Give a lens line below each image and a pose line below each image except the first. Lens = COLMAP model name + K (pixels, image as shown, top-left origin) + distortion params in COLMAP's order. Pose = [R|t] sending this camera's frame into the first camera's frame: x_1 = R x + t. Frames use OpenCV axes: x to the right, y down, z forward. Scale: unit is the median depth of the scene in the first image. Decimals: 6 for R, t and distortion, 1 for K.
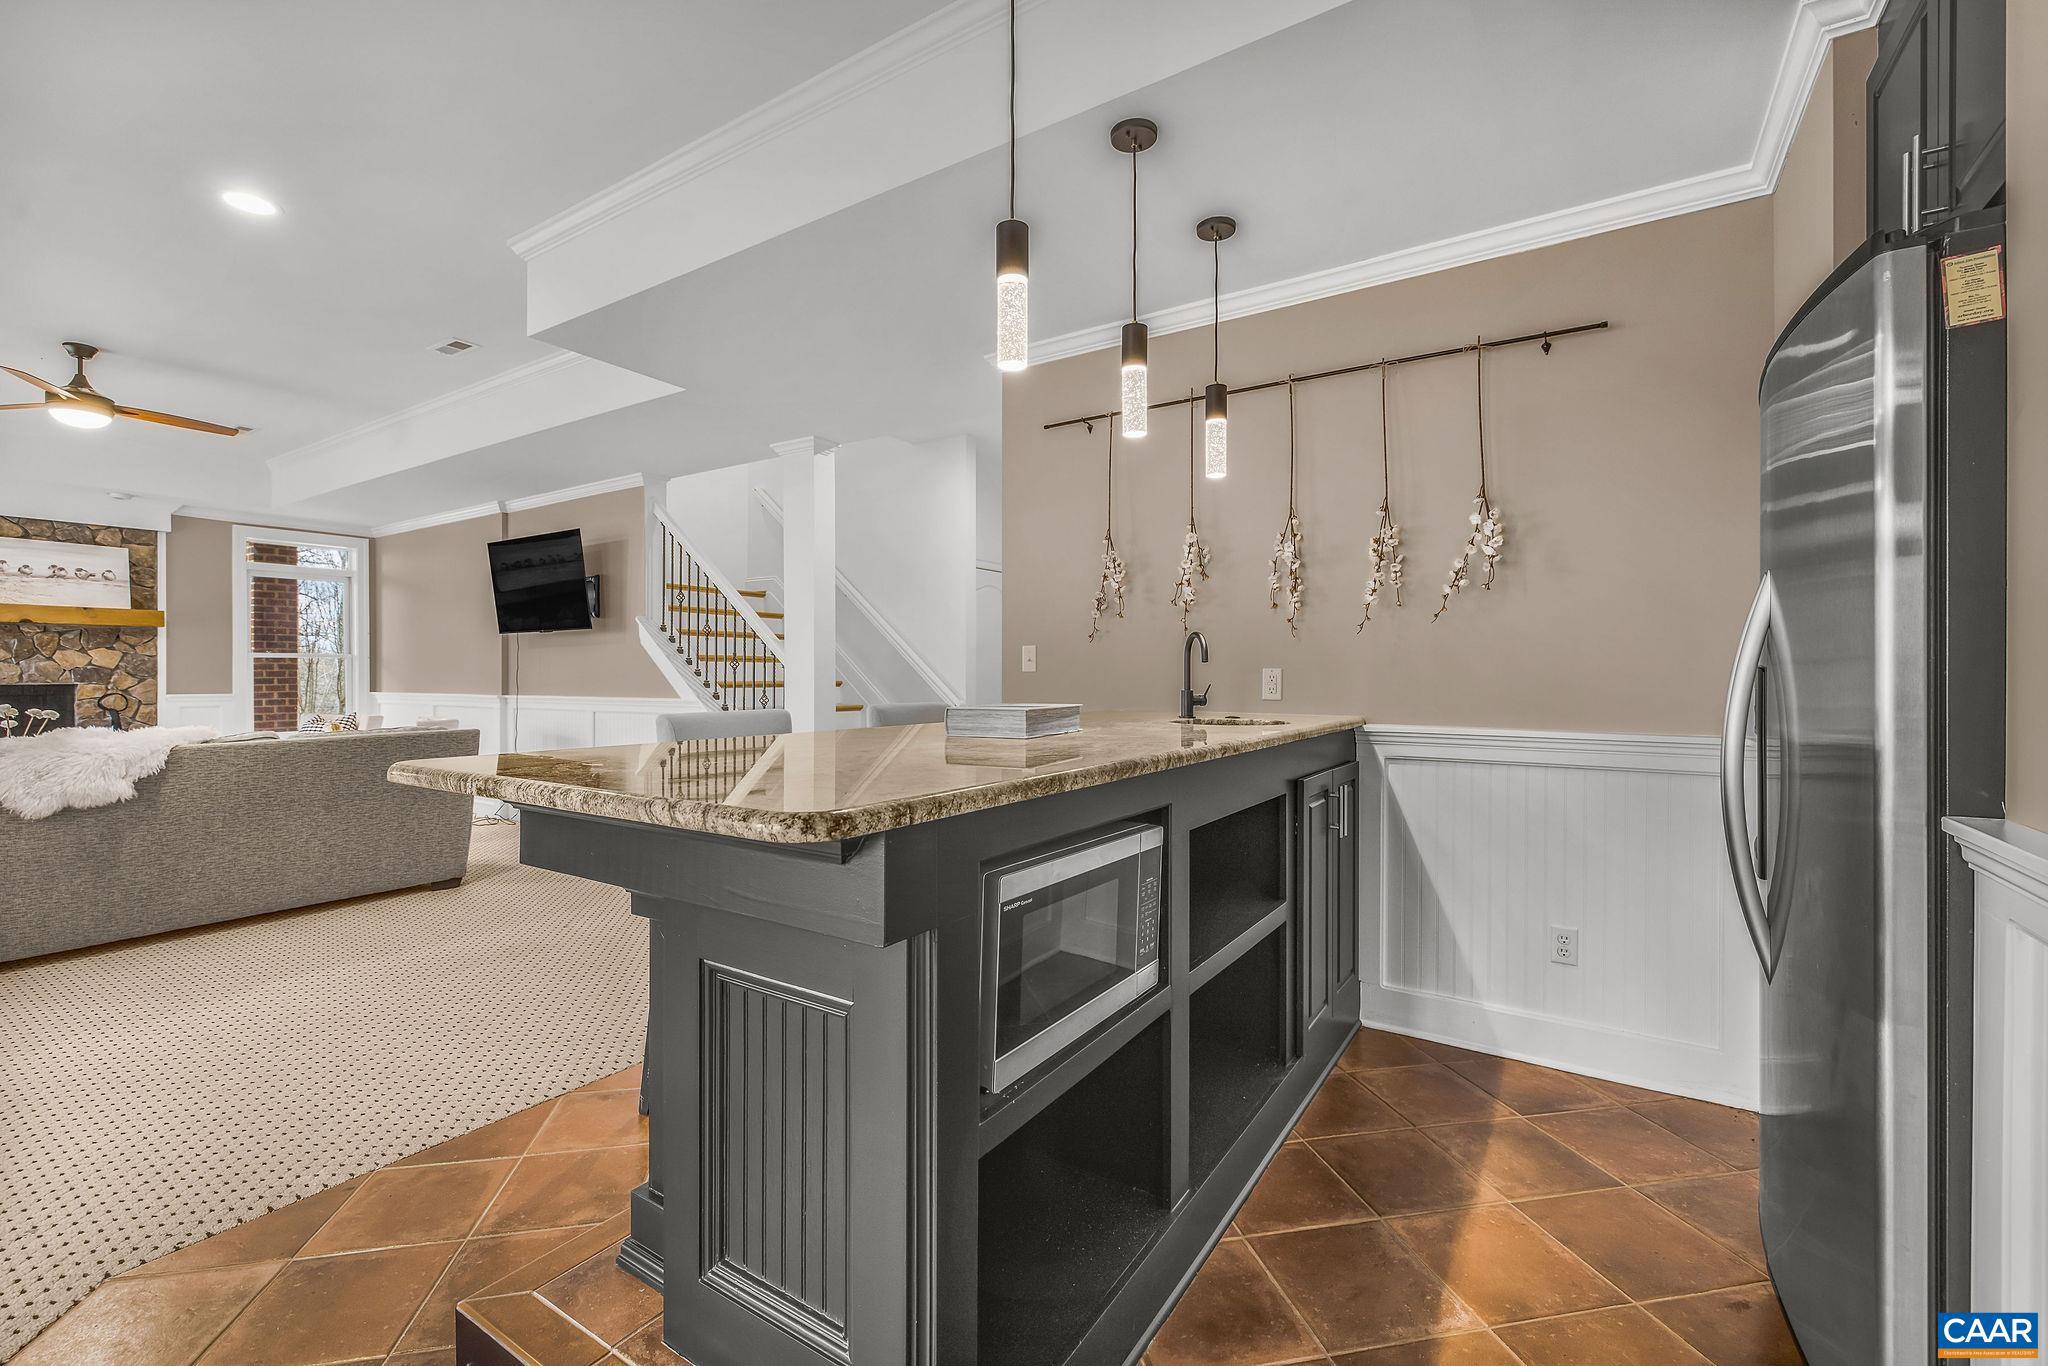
lens RADIAL K [[866.4, 0, 1017.5], [0, 866.4, 675.1], [0, 0, 1]] dist [0.000292, 0.000371]
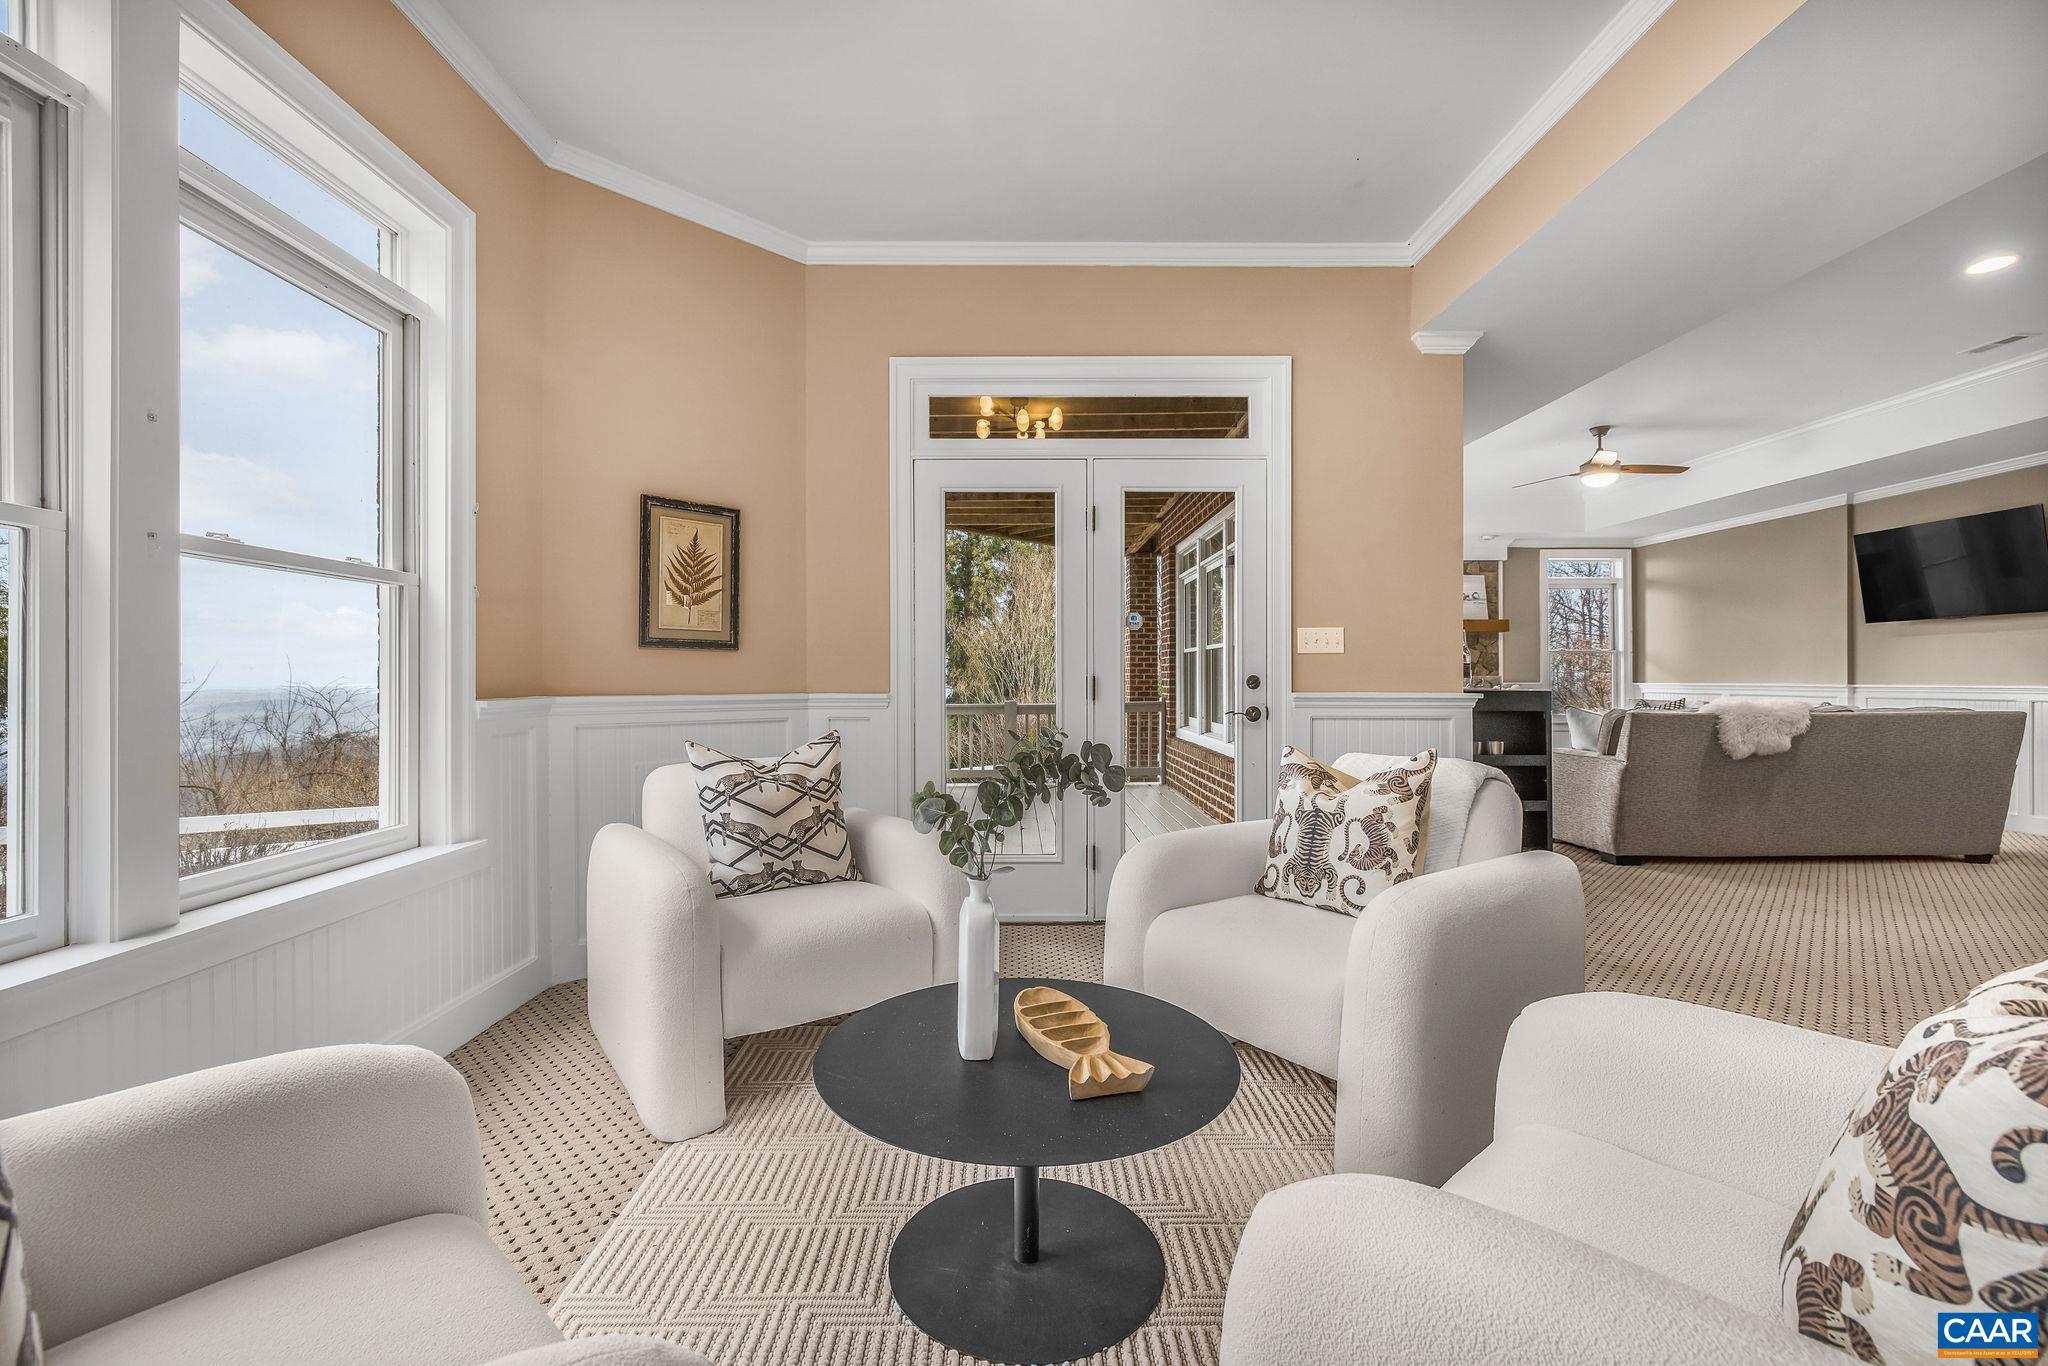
lens RADIAL K [[866.4, 0, 1017.5], [0, 866.4, 675.1], [0, 0, 1]] dist [0.000292, 0.000371]
pose [[0.551674, -0.003831, -0.834051, -0.392656], [0.001001, 0.999992, -0.003931, 0.021325], [0.834059, 0.001333, 0.551673, -0.494895]]
